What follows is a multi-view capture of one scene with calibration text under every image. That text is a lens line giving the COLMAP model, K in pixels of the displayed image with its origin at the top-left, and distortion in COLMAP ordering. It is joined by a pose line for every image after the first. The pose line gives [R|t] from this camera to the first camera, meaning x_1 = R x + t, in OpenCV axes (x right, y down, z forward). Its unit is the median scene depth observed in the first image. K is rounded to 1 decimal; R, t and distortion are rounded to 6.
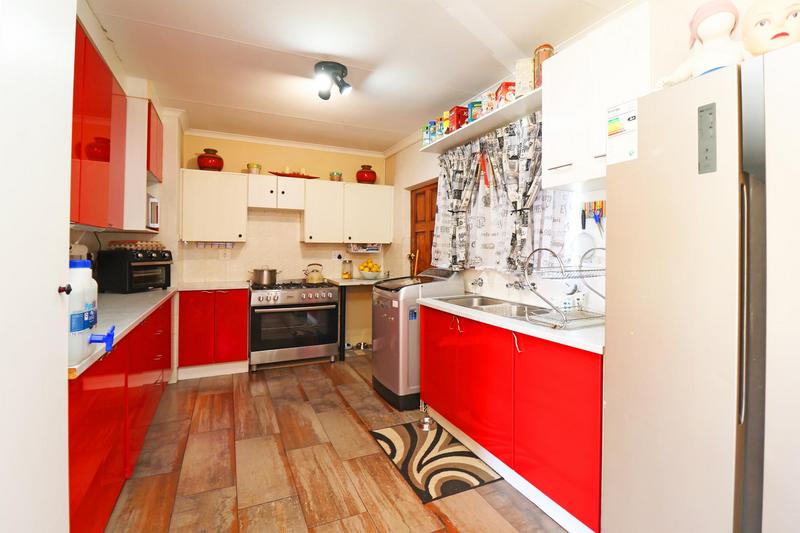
lens RADIAL K [[379.1, 0, 420.0], [0, 379.1, 251.1], [0, 0, 1]] dist [-0.013826, -0.000245]
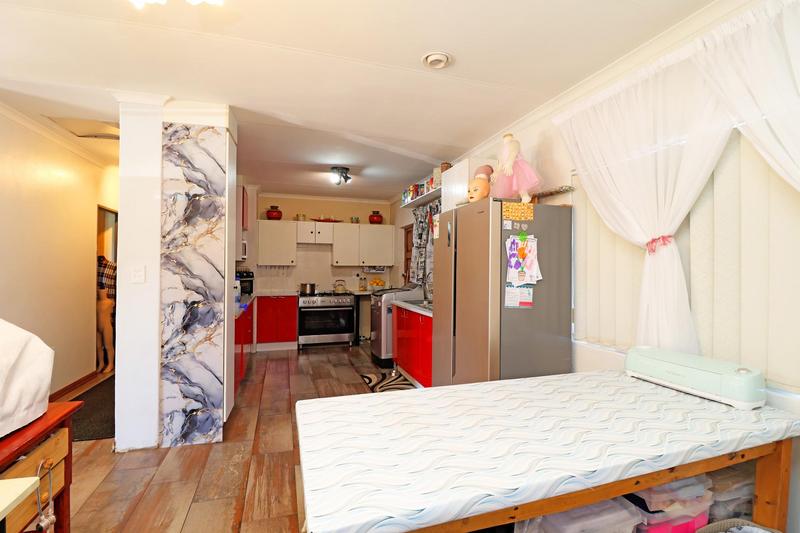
lens RADIAL K [[379.1, 0, 398.8], [0, 379.1, 268.7], [0, 0, 1]] dist [-0.013826, -0.000245]
pose [[0.984894, -0.001807, -0.173149, 0.244506], [0.001895, 0.999998, 0.000343, -0.013145], [0.173148, -0.000666, 0.984896, -0.498684]]
